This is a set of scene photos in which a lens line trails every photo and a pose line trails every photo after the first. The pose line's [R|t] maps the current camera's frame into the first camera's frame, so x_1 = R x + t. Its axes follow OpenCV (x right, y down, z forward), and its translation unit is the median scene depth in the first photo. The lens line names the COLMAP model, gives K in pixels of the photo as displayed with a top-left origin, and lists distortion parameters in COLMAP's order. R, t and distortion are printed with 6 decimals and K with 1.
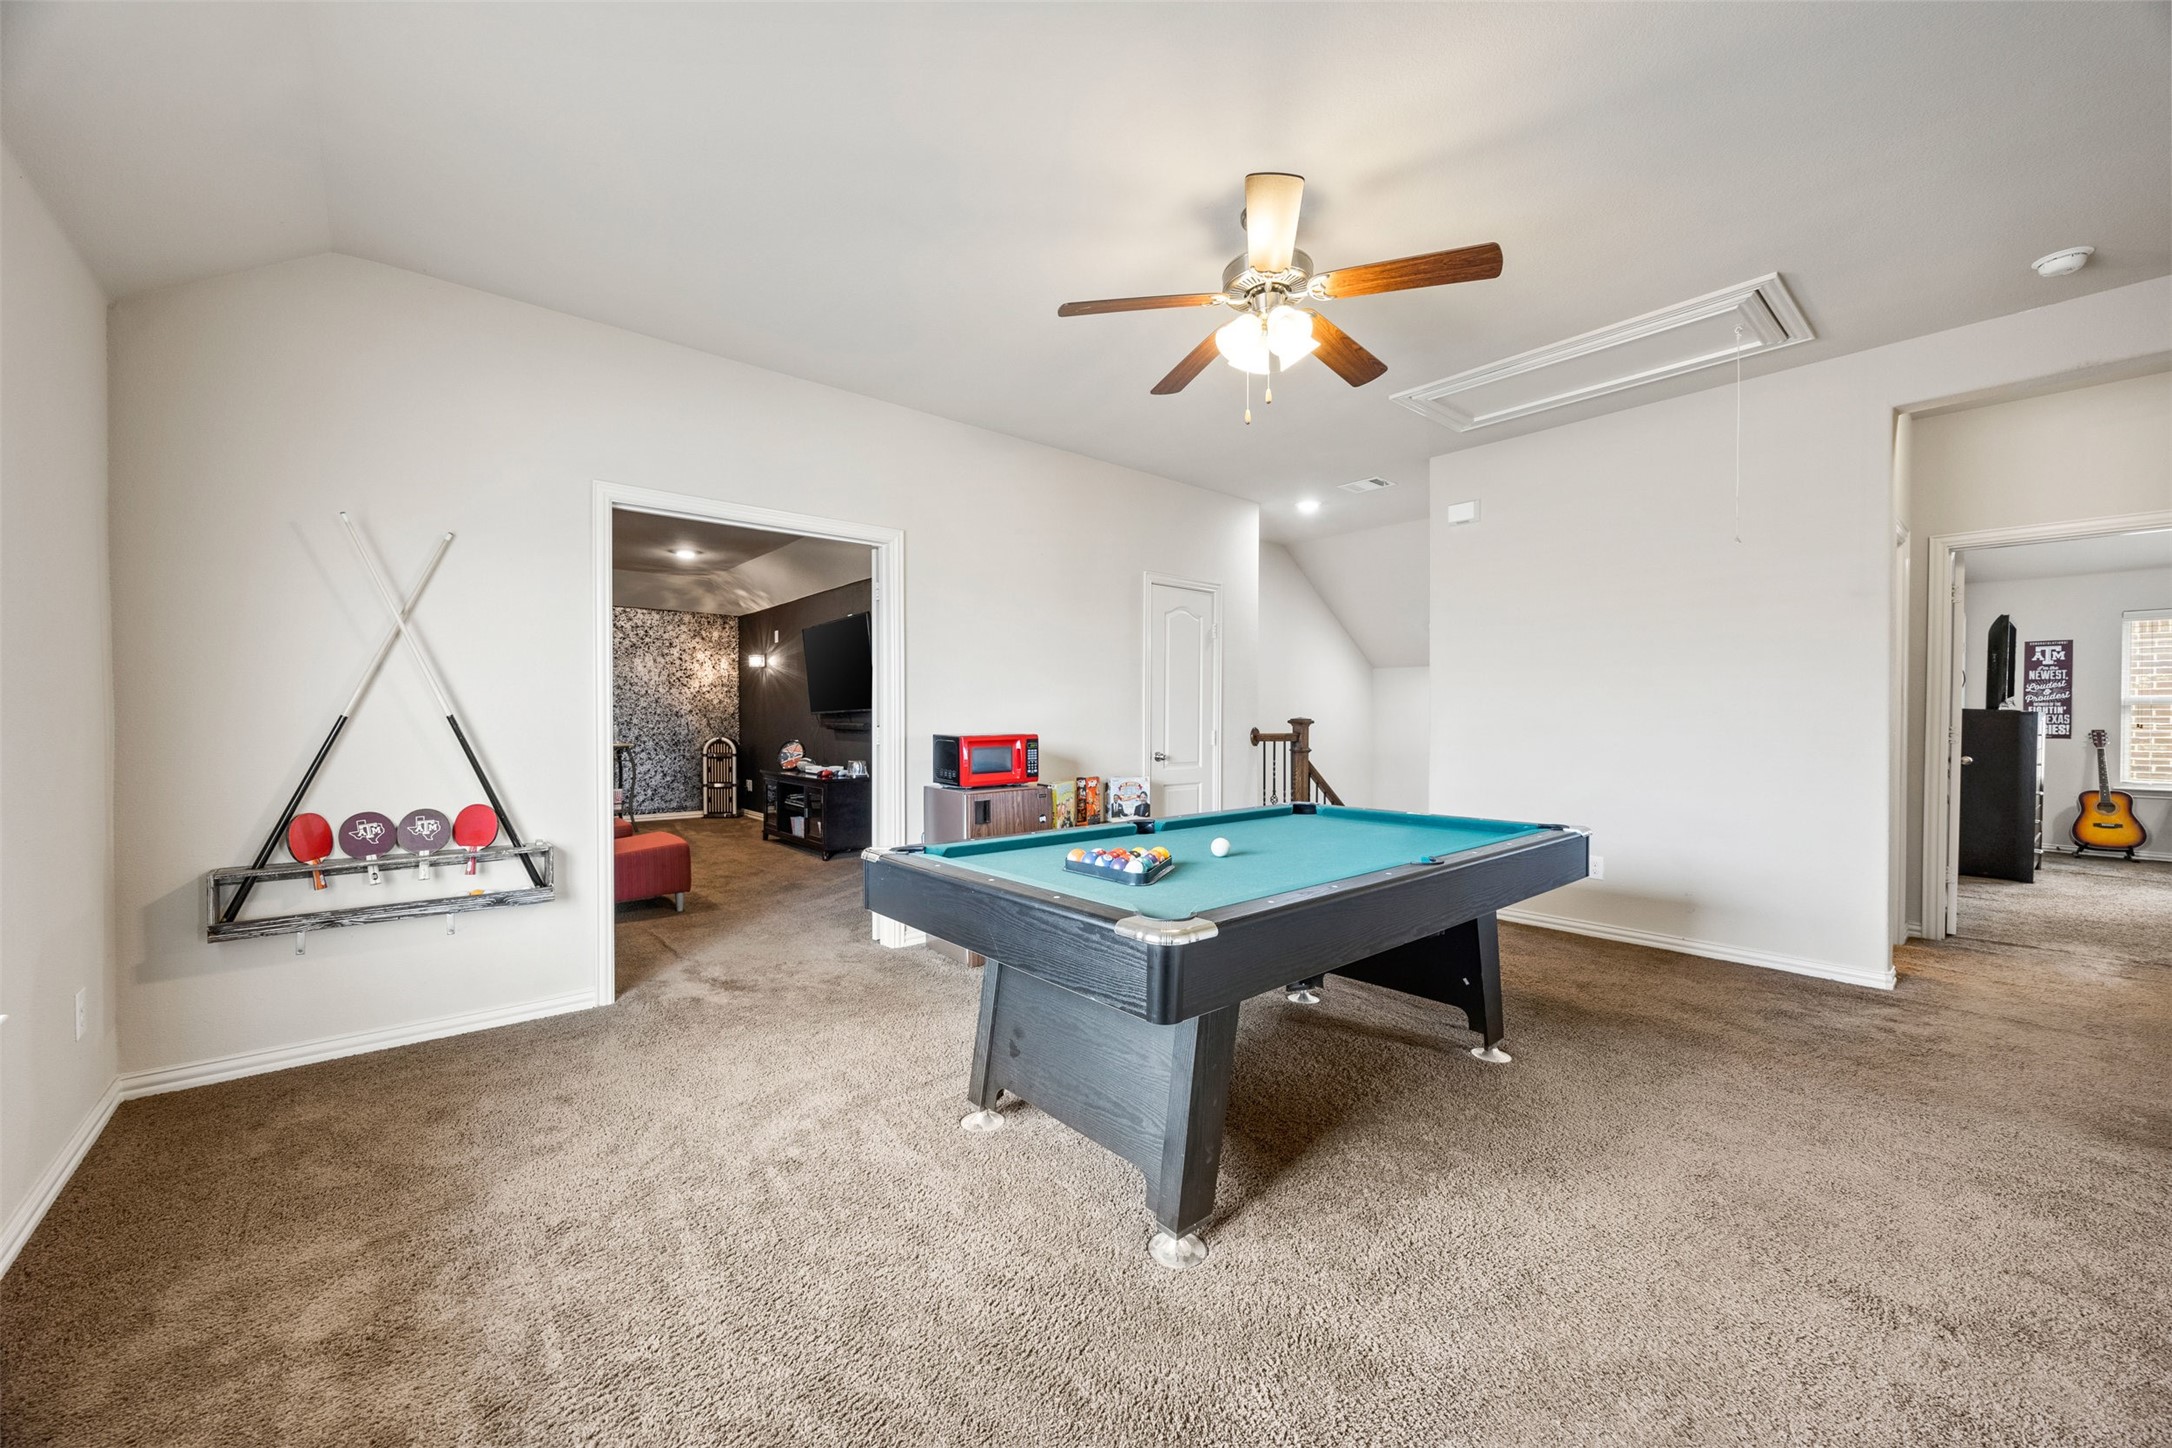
lens RADIAL K [[826.6, 0, 1089.7], [0, 826.6, 717.5], [0, 0, 1]] dist [0.000938, -0.001098]
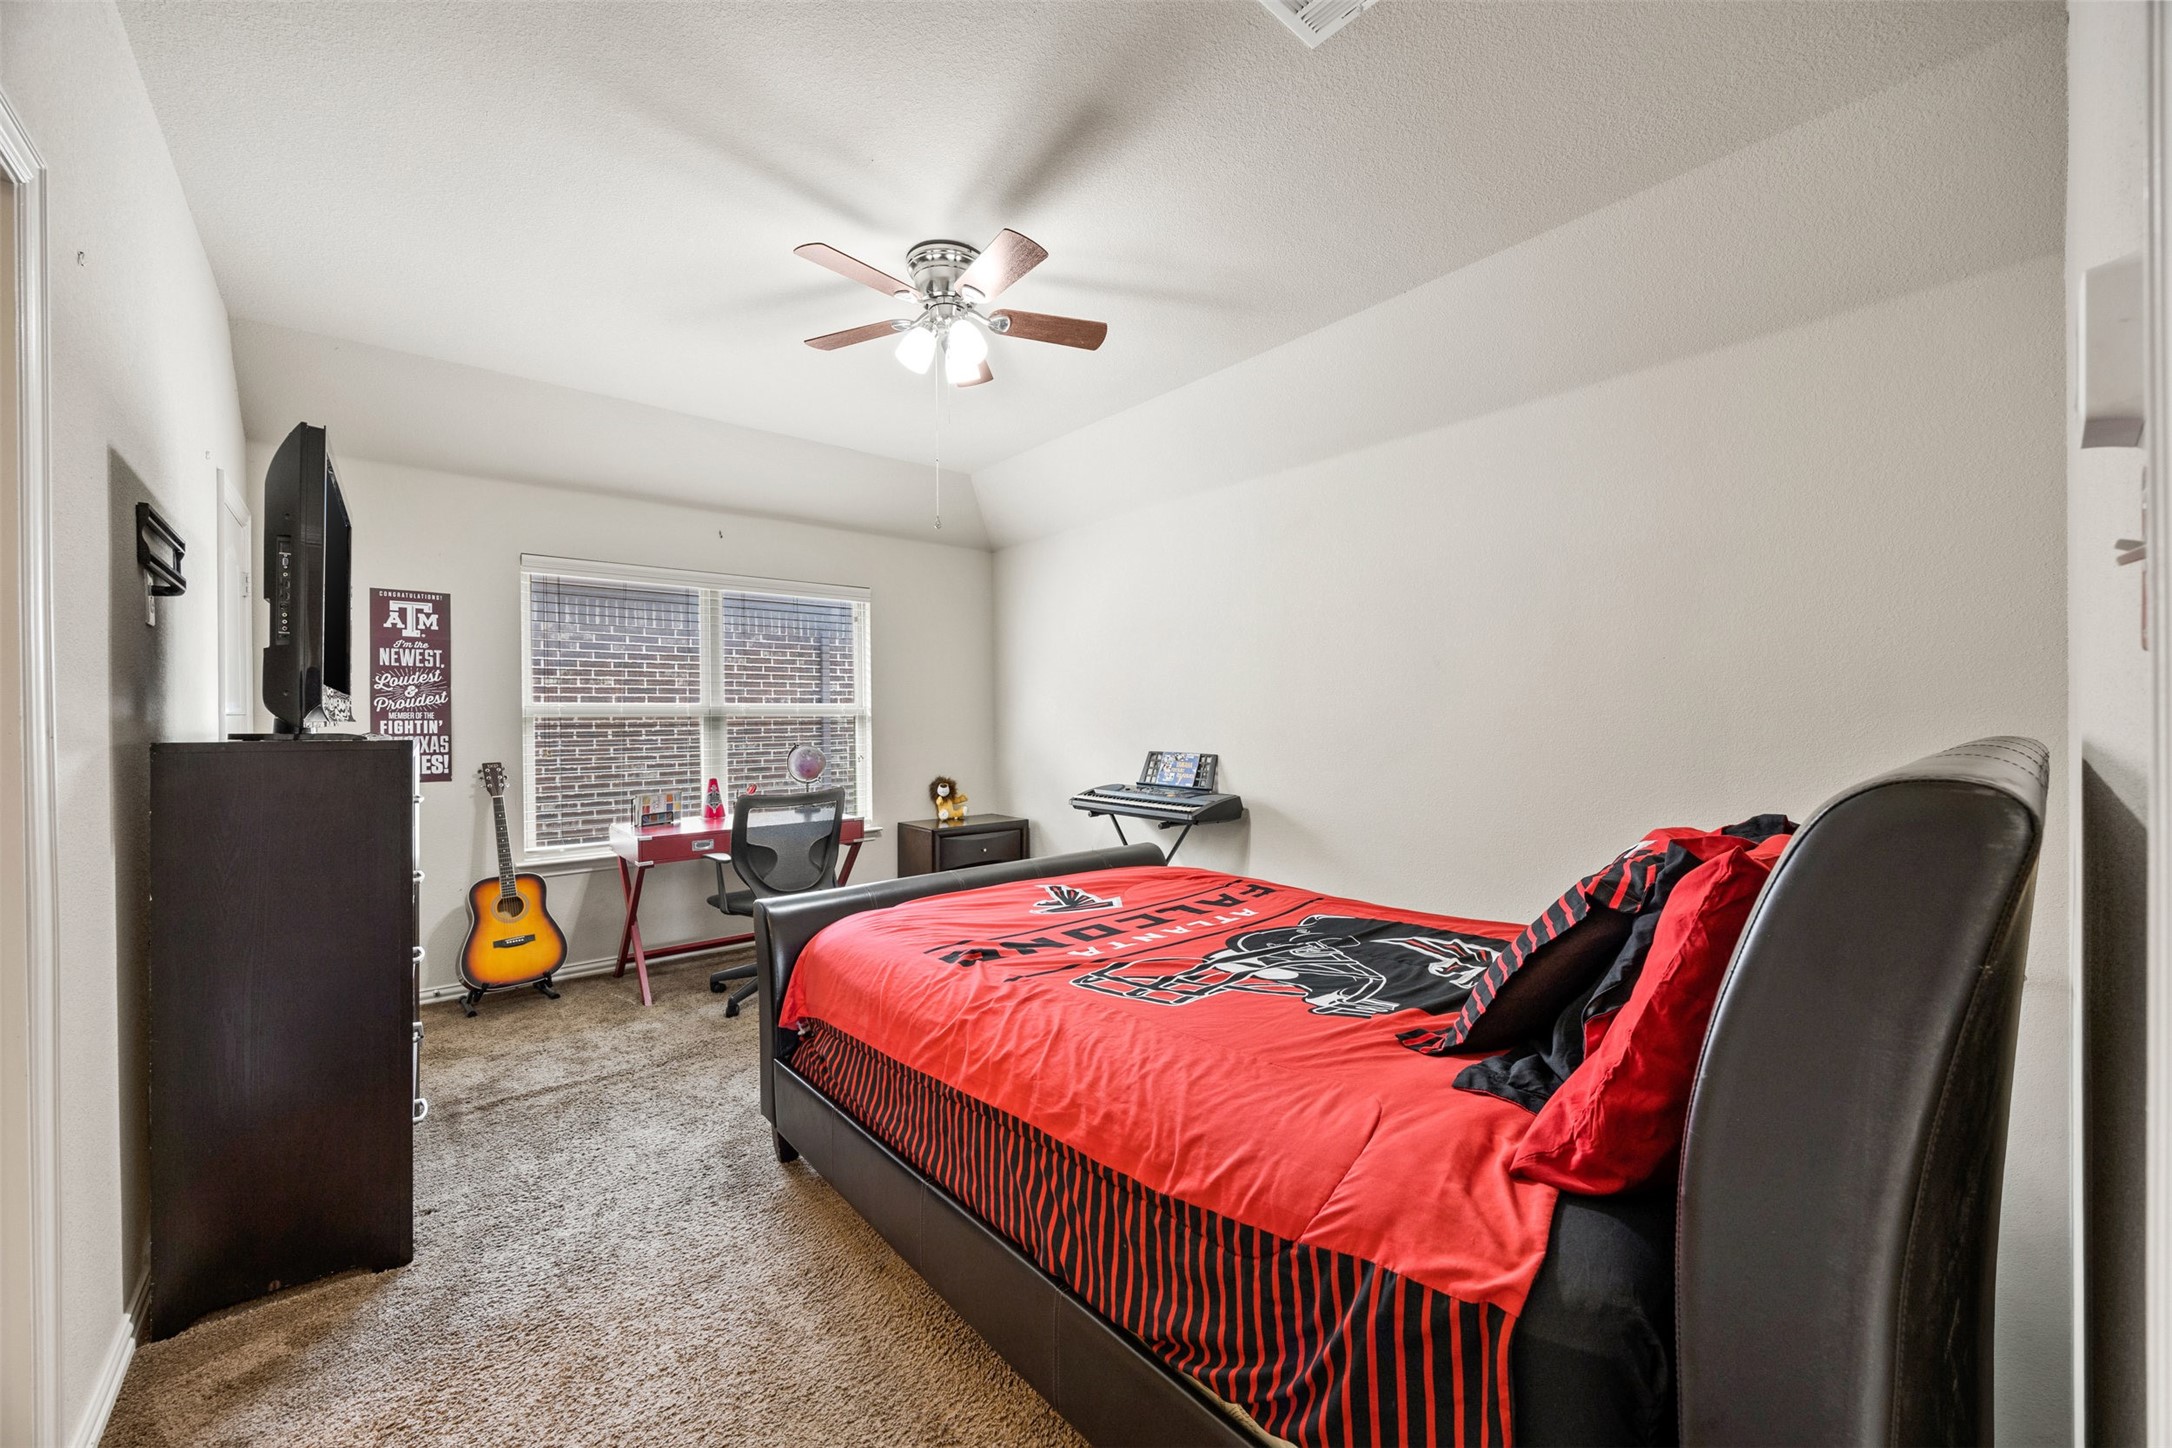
lens RADIAL K [[826.6, 0, 1089.9], [0, 826.6, 716.4], [0, 0, 1]] dist [0.000938, -0.001098]
pose [[0.006905, -0.006073, 0.999958, 0.661578], [0.019247, 0.999797, 0.005939, -0.010780], [-0.999791, 0.019205, 0.007021, 0.586455]]
